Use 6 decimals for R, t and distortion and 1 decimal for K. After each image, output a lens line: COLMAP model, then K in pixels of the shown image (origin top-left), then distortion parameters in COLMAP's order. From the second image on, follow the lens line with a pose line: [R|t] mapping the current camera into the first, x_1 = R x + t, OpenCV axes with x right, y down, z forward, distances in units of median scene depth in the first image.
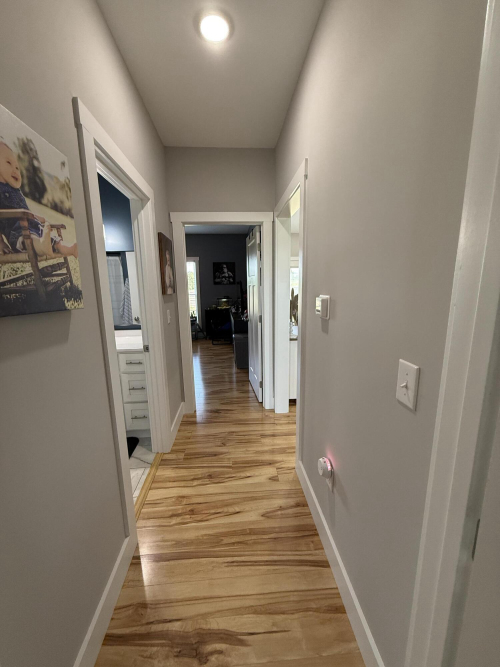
lens RADIAL K [[263.9, 0, 248.7], [0, 263.9, 334.9], [0, 0, 1]] dist [-0.001039, -0.000554]
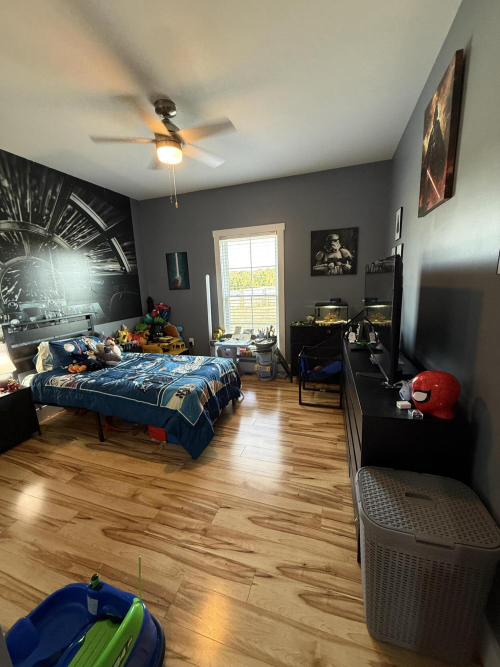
lens RADIAL K [[263.9, 0, 247.0], [0, 263.9, 333.3], [0, 0, 1]] dist [-0.001039, -0.000554]
pose [[0.922780, 0.047936, -0.382333, -0.046310], [-0.042468, 0.998839, 0.022734, -0.086379], [0.382979, -0.004742, 0.923745, 0.481095]]
